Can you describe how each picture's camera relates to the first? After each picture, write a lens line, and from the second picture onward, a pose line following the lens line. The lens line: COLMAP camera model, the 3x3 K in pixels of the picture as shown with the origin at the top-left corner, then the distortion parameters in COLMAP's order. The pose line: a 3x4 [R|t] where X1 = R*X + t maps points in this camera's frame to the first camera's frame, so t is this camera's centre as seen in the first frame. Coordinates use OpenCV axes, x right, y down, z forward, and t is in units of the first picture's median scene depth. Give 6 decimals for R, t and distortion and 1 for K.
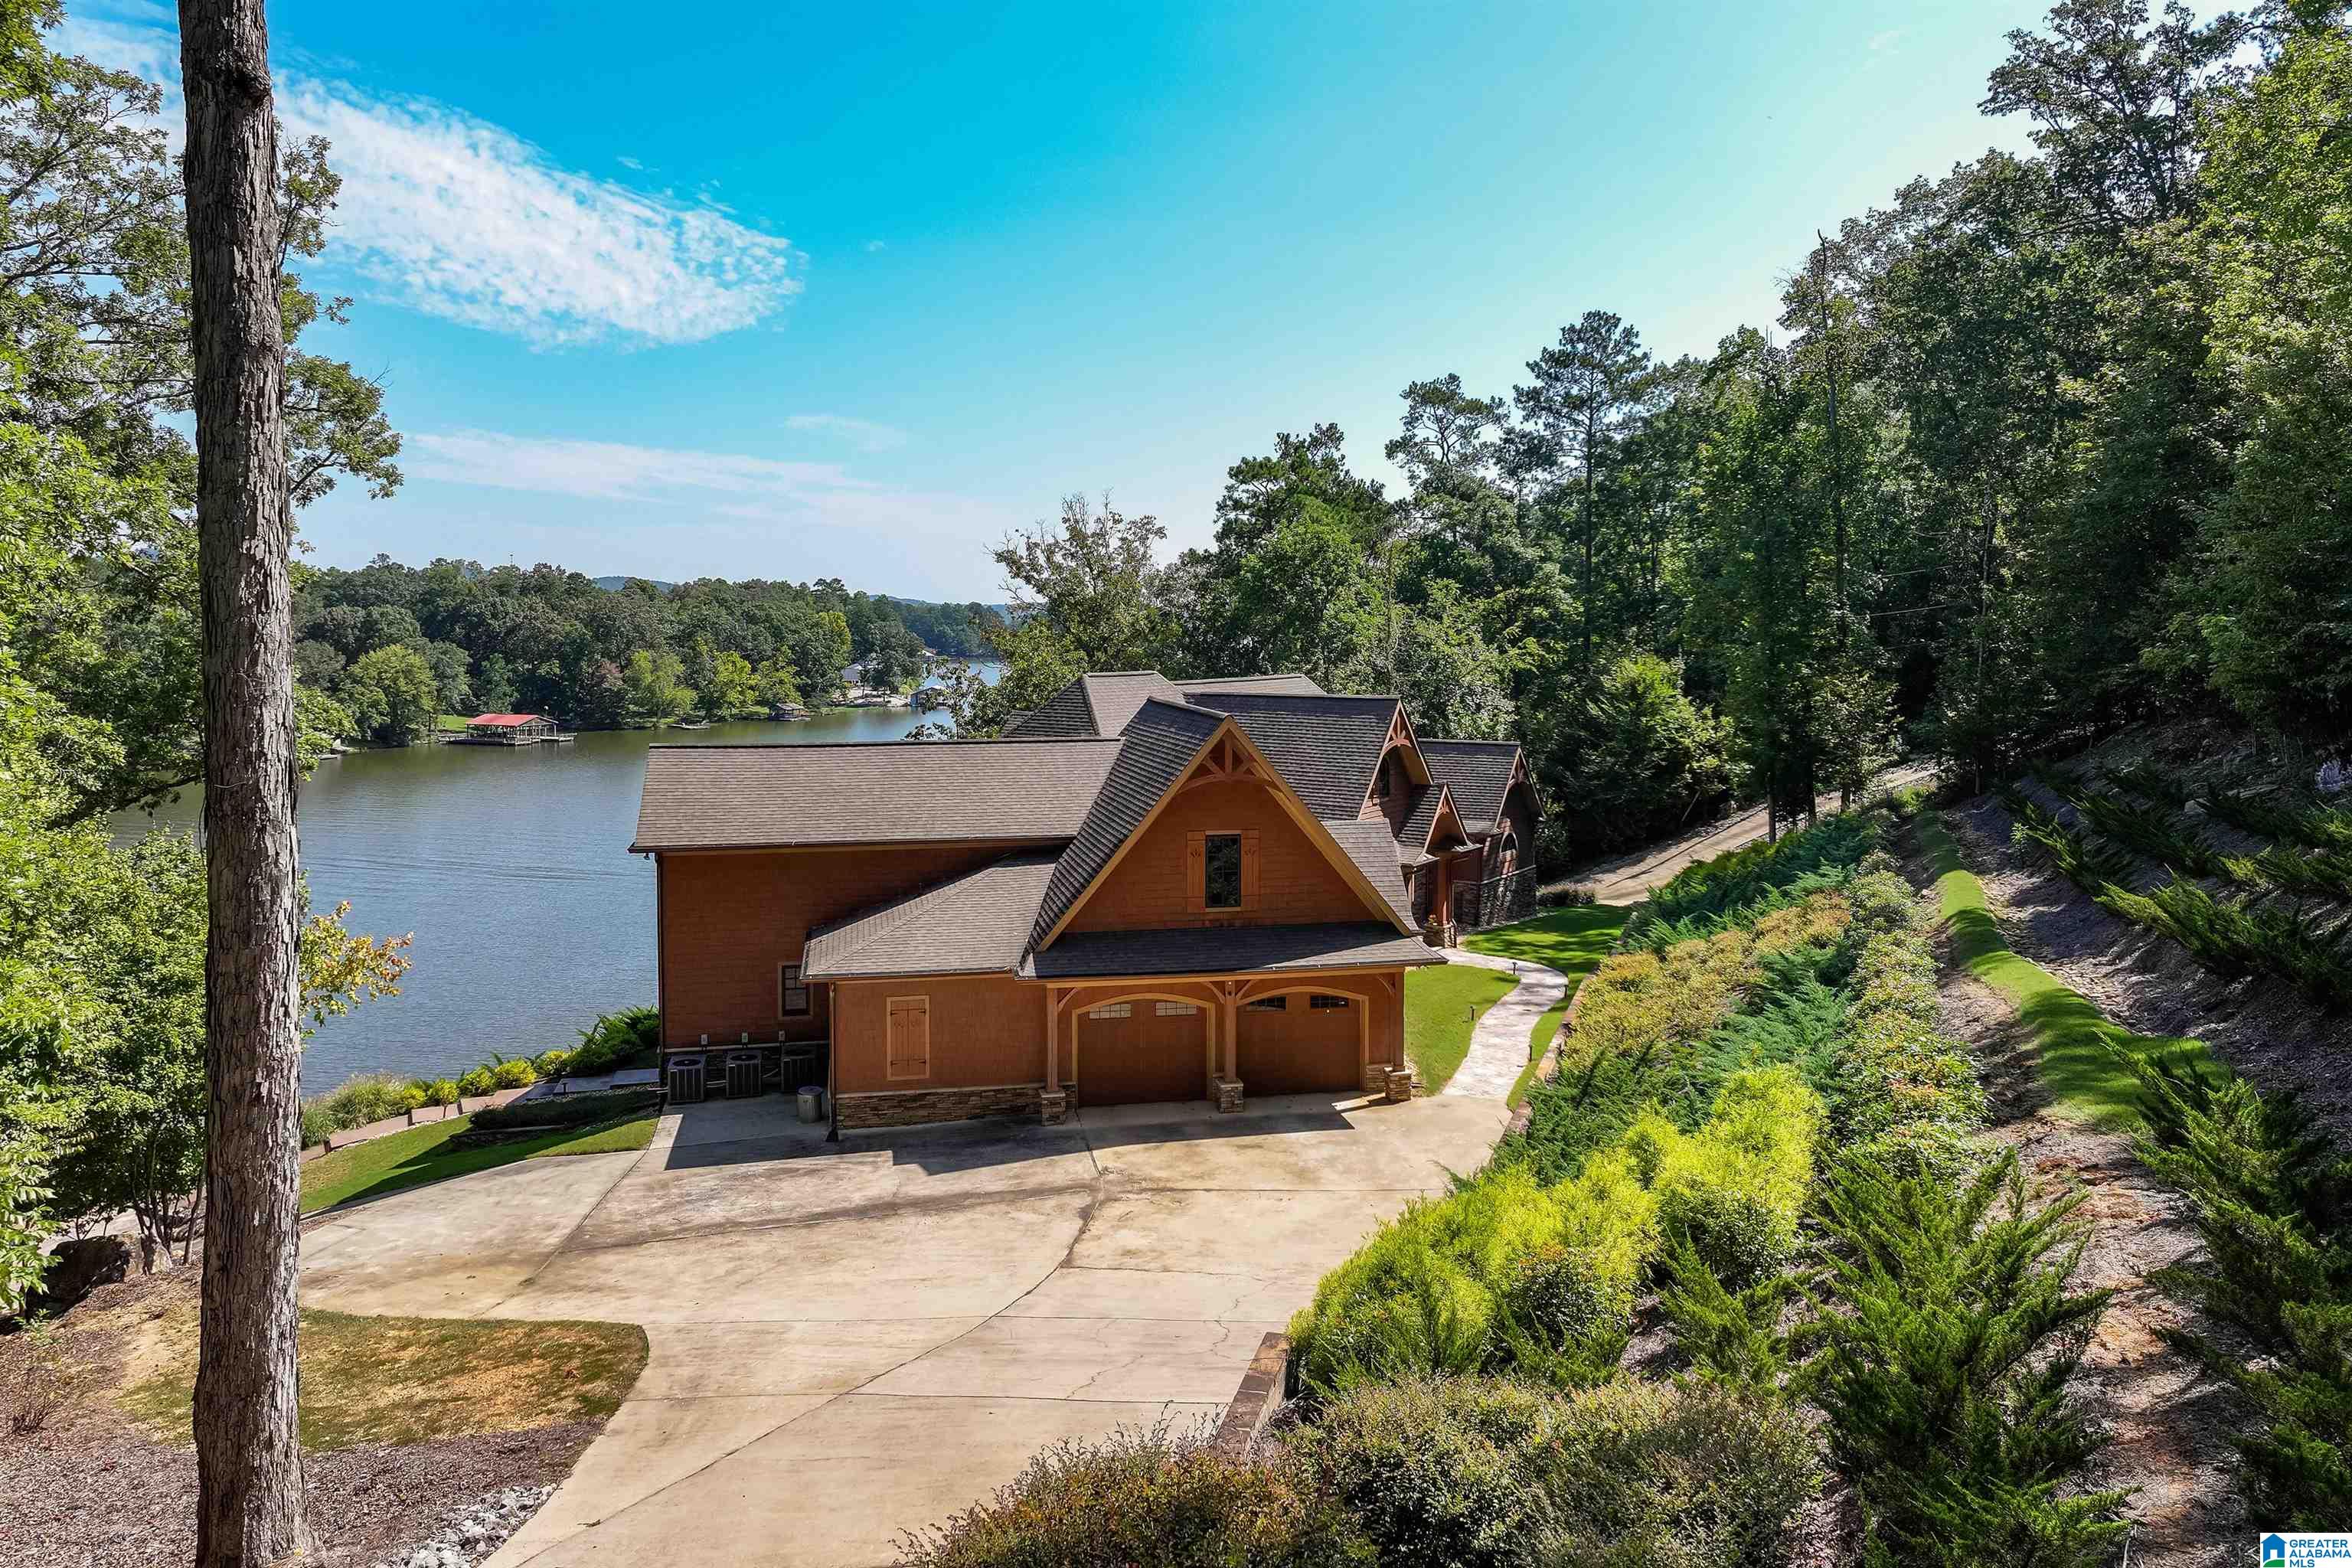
lens RADIAL K [[1664.8, 0, 1199.9], [0, 1664.8, 634.4], [0, 0, 1]] dist [-0.008259, 0.017717]
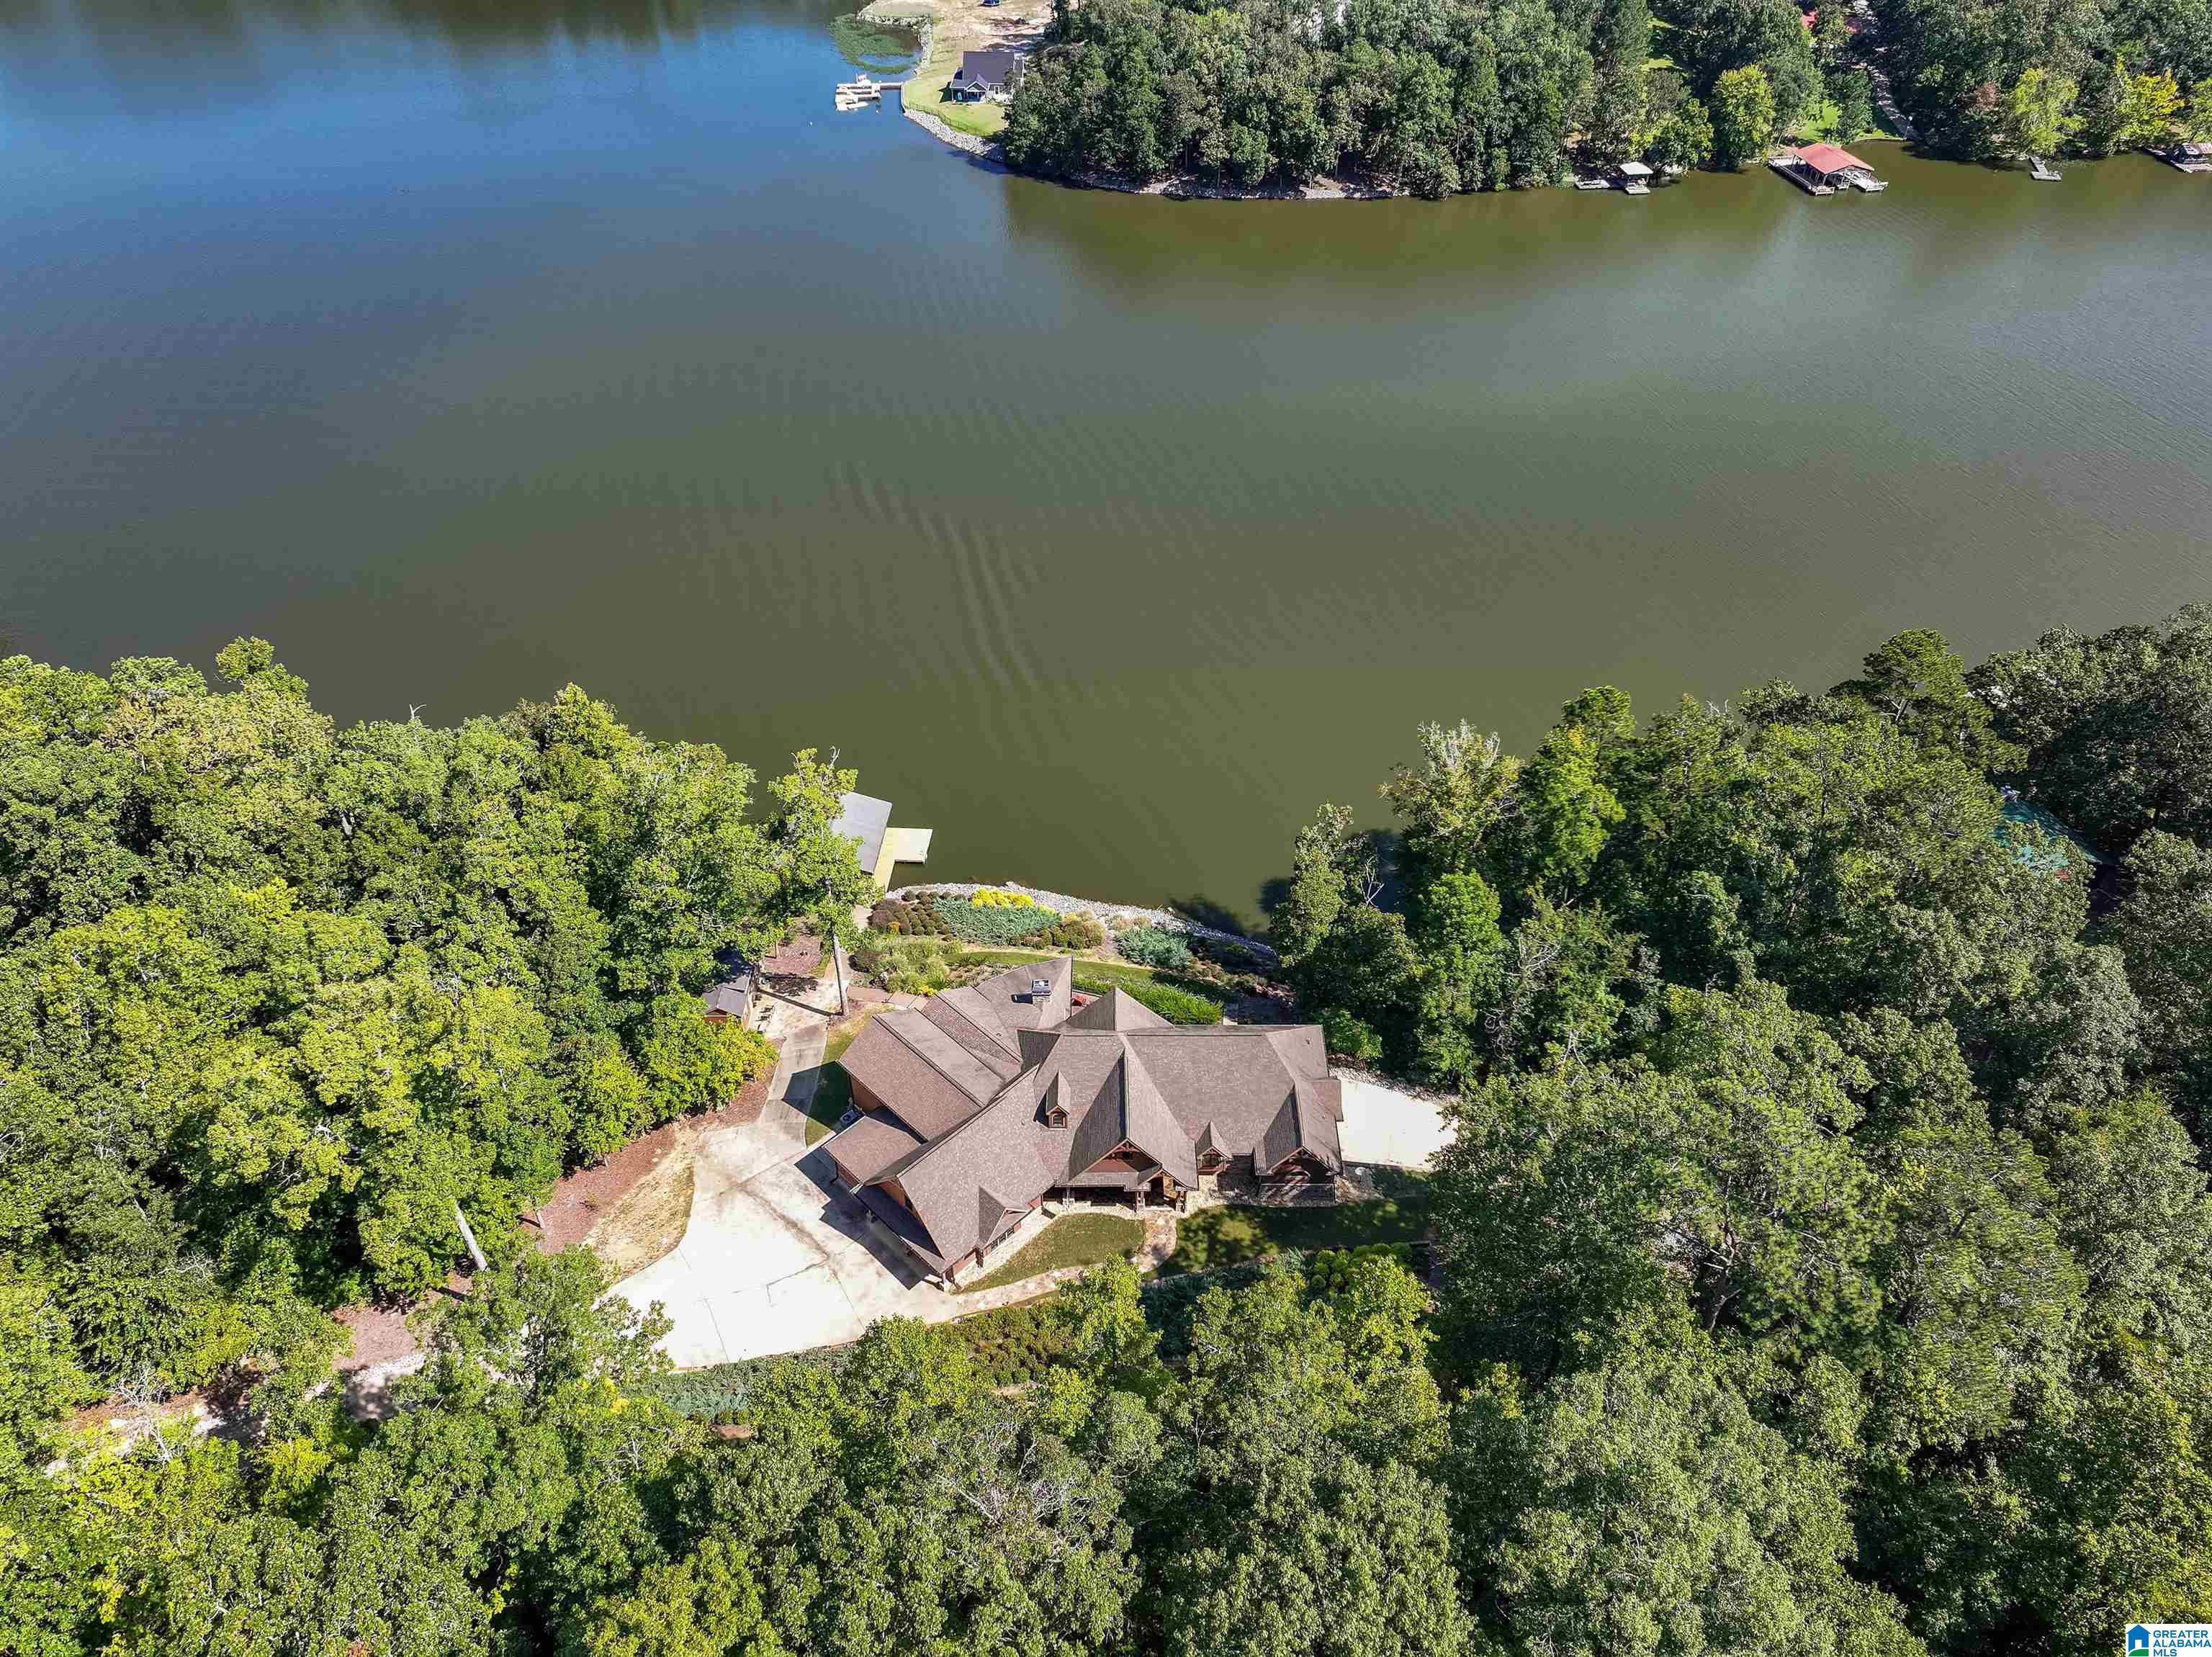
lens RADIAL K [[1548.9, 0, 1106.2], [0, 1548.9, 819.9], [0, 0, 1]] dist [0.009874, -0.000845]
pose [[0.546348, 0.547614, -0.633737, 0.612480], [-0.009623, 0.760703, 0.649029, -0.841665], [0.837503, -0.348497, 0.420878, 0.137608]]
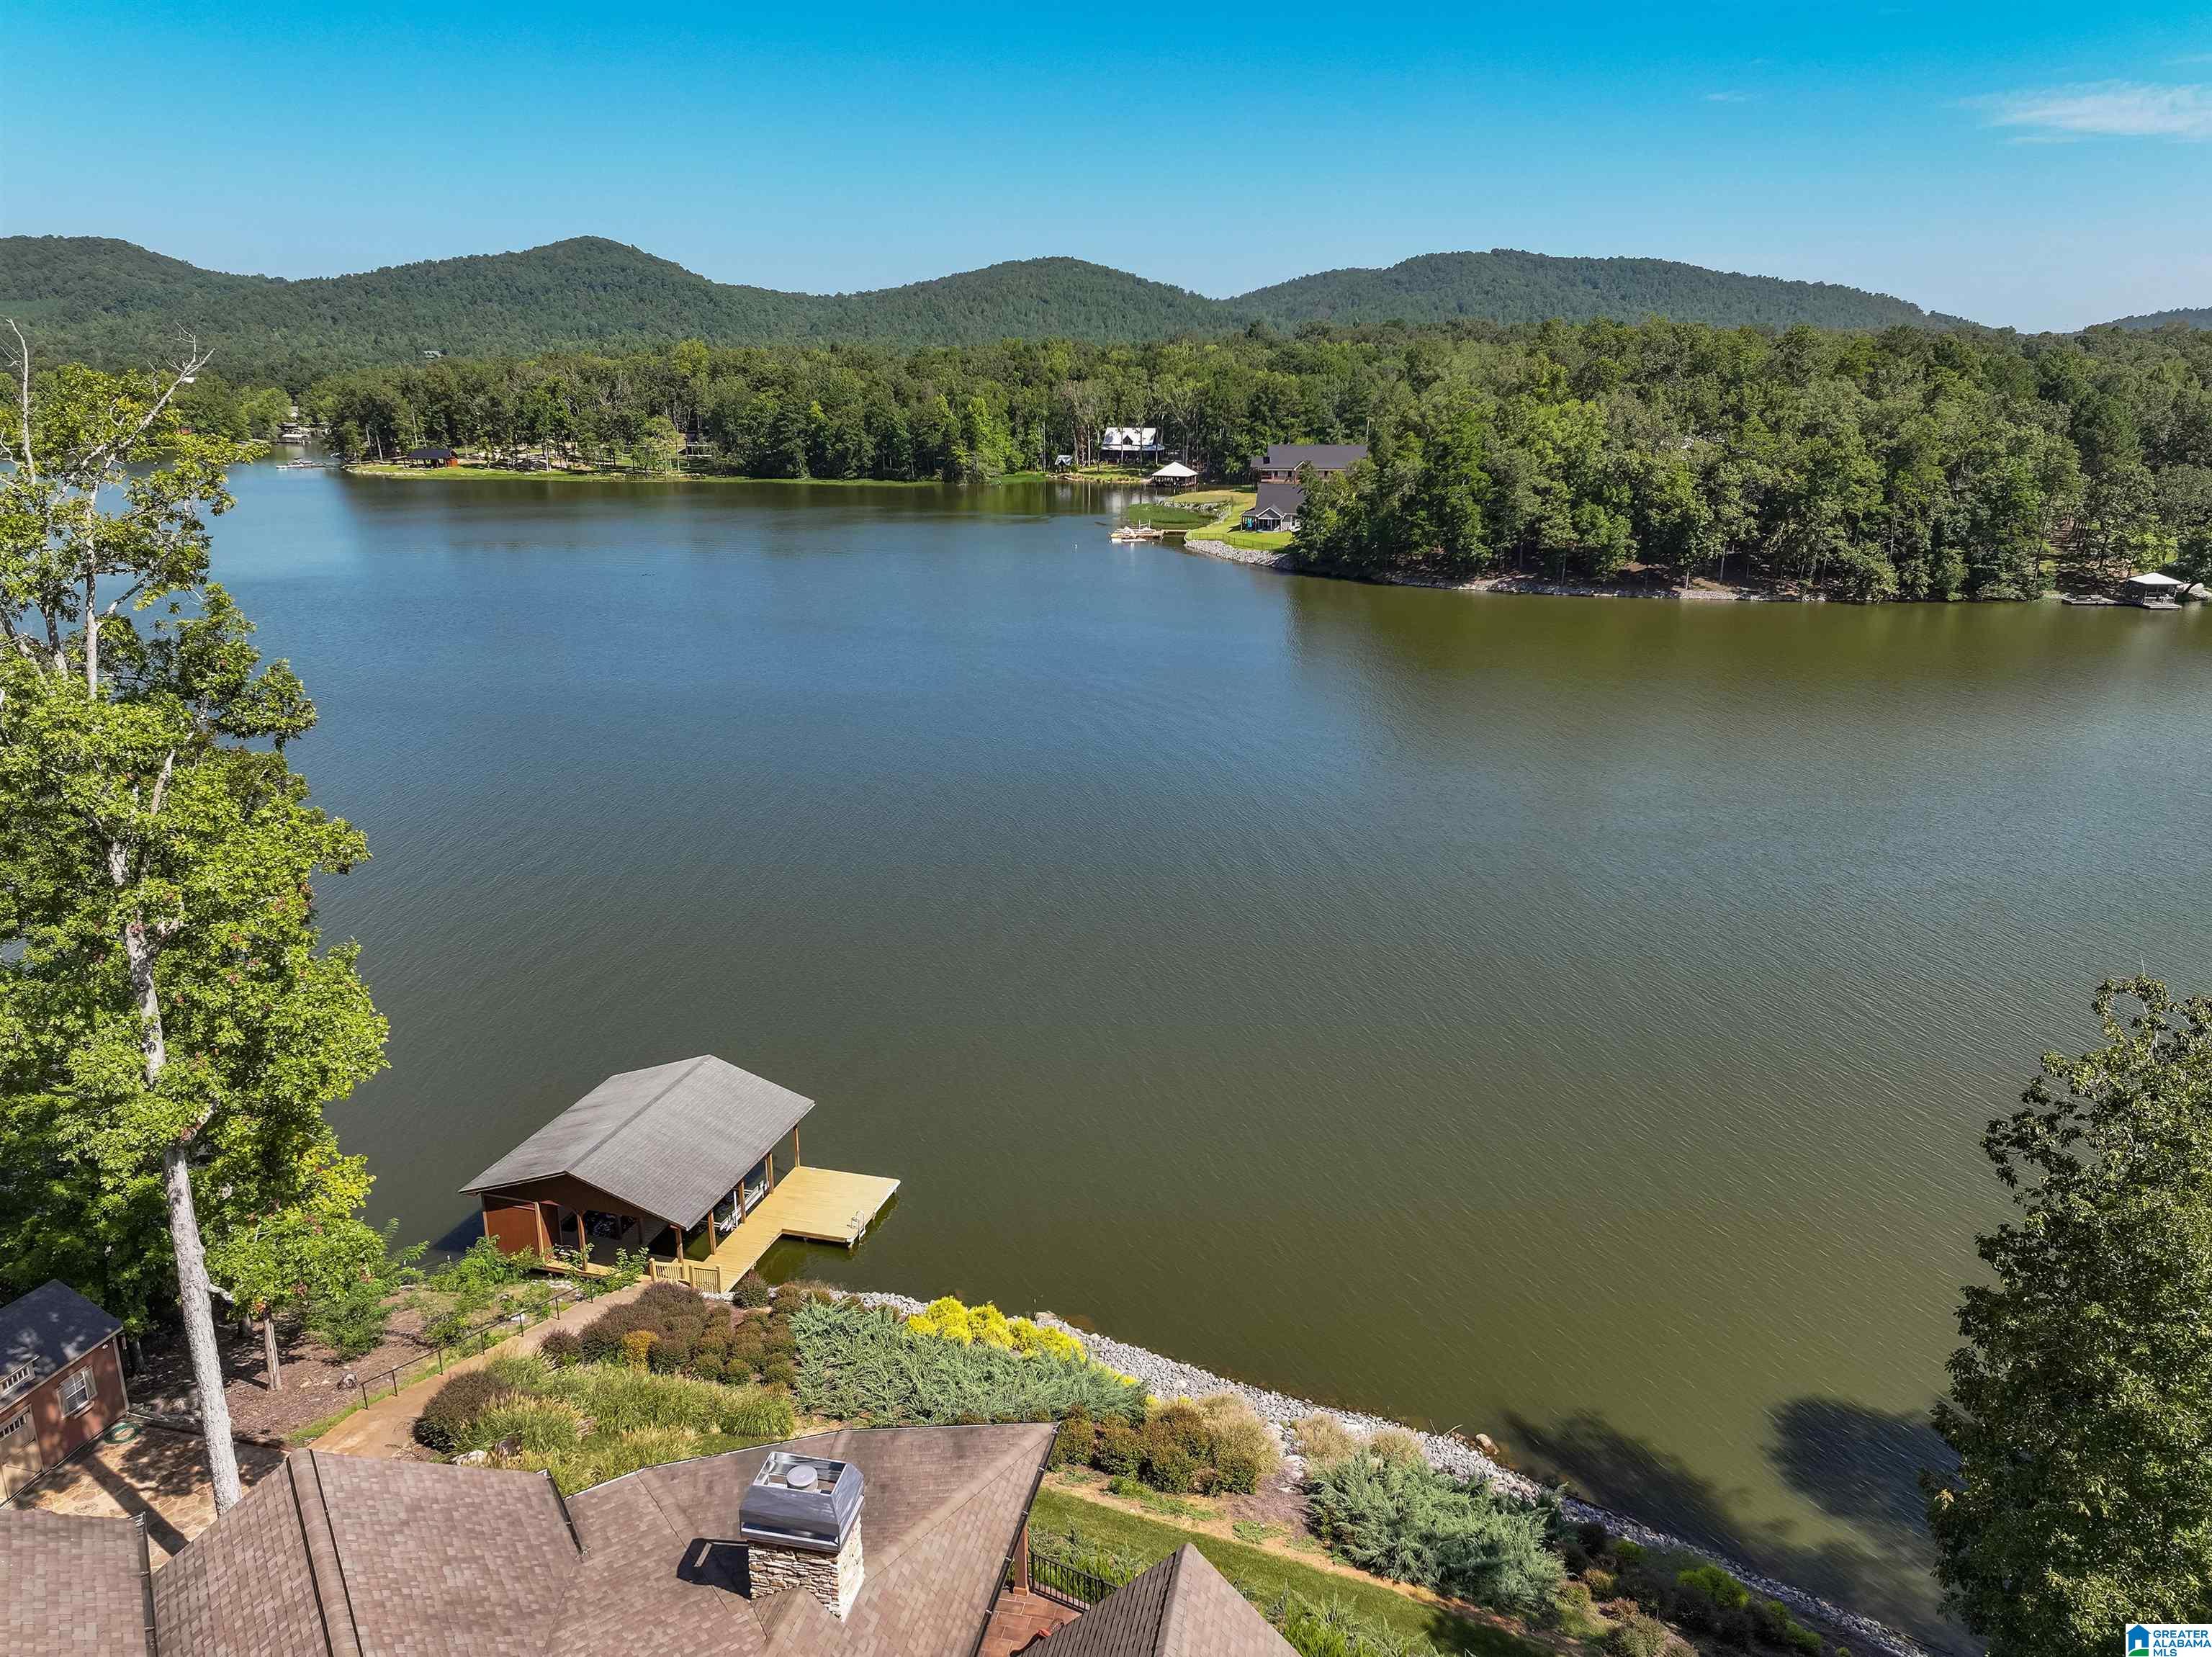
lens RADIAL K [[1548.9, 0, 1117.2], [0, 1548.9, 826.0], [0, 0, 1]] dist [0.009874, -0.000845]
pose [[0.366710, 0.268370, -0.890787, 0.079490], [-0.011575, 0.958732, 0.284075, -0.114091], [0.930263, -0.093862, 0.354683, 0.530722]]
